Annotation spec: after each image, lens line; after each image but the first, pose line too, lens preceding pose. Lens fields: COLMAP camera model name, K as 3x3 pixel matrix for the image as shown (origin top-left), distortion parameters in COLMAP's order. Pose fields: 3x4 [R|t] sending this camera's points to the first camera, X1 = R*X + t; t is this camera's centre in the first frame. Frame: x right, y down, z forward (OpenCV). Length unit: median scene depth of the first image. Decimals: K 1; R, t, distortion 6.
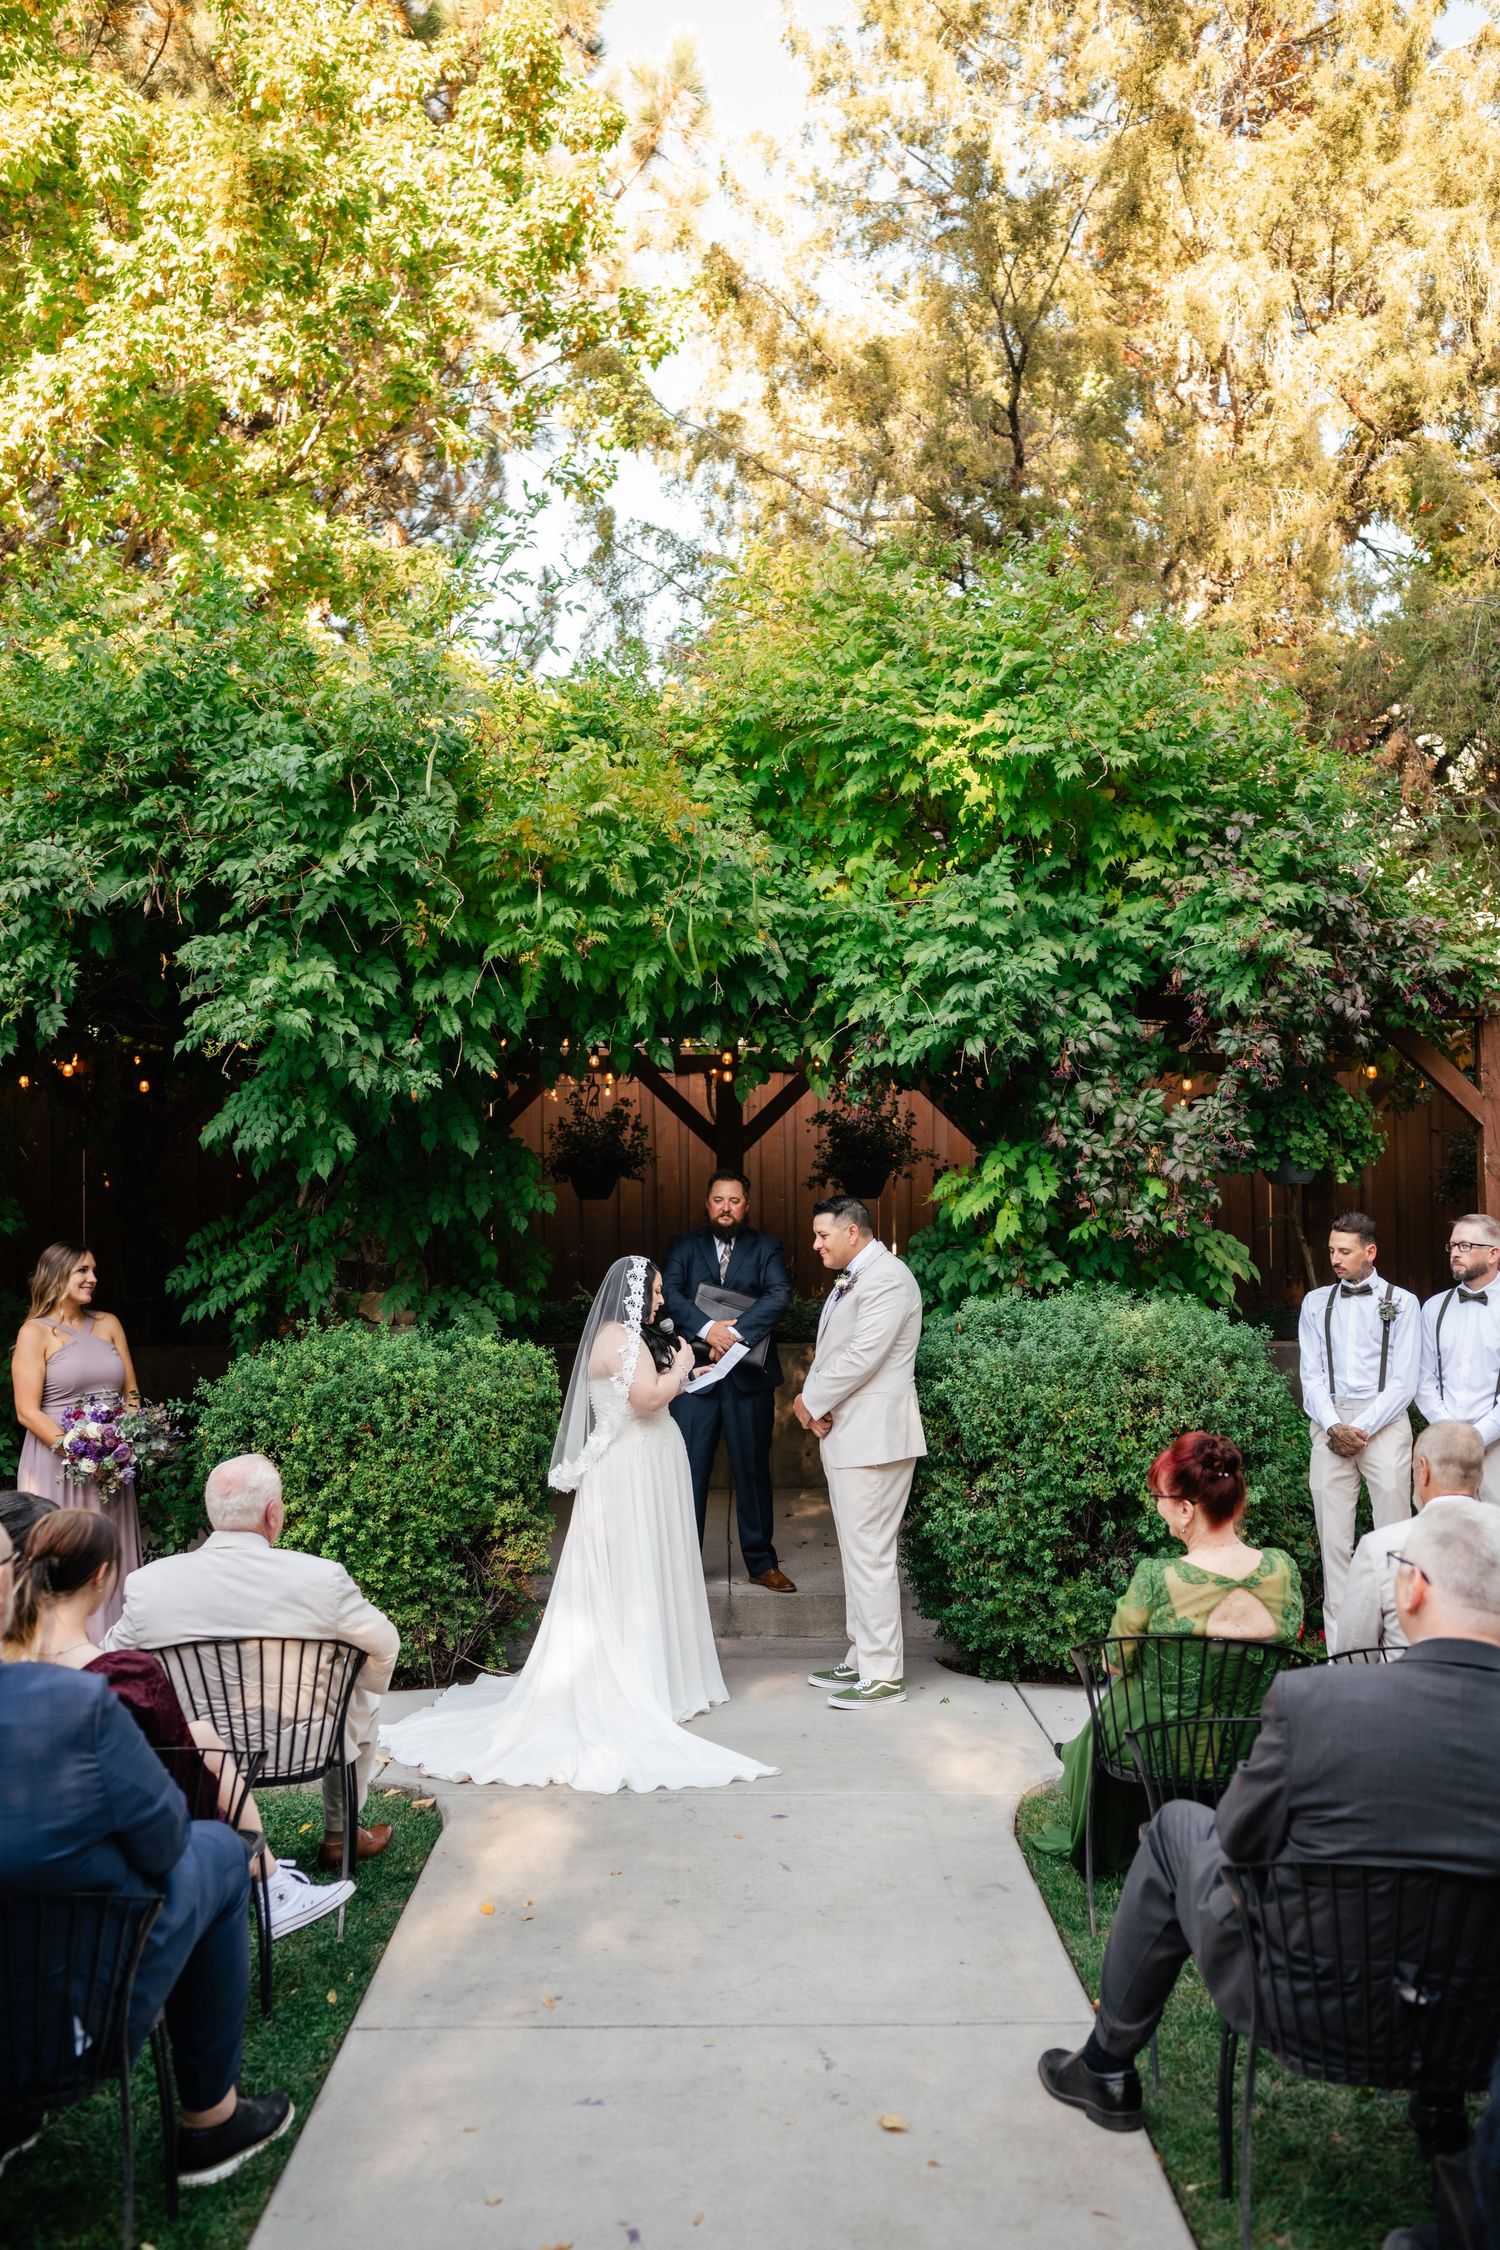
lens RADIAL K [[2184.9, 0, 803.4], [0, 2184.9, 1123.3], [0, 0, 1]] dist [0.001291, 0.001985]
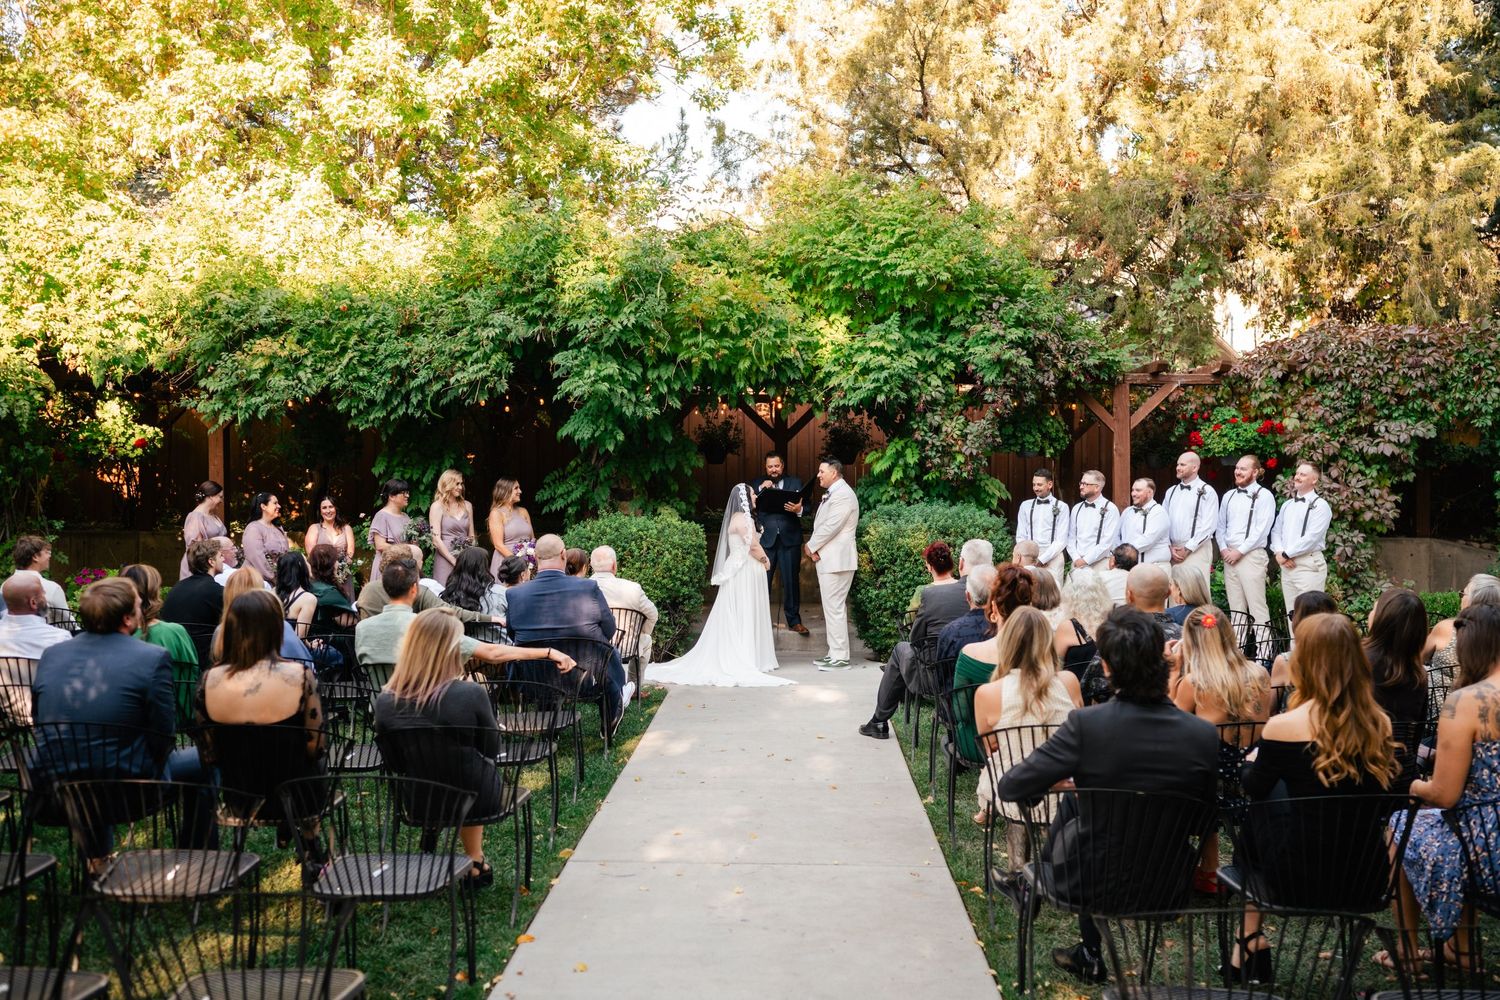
lens RADIAL K [[1456.6, 0, 750.2], [0, 1456.6, 535.5], [0, 0, 1]] dist [0.001291, 0.001985]
pose [[0.998185, 0.010213, -0.059349, 0.030846], [-0.005580, 0.996960, 0.077711, -0.008013], [0.059962, -0.077239, 0.995208, -0.588709]]
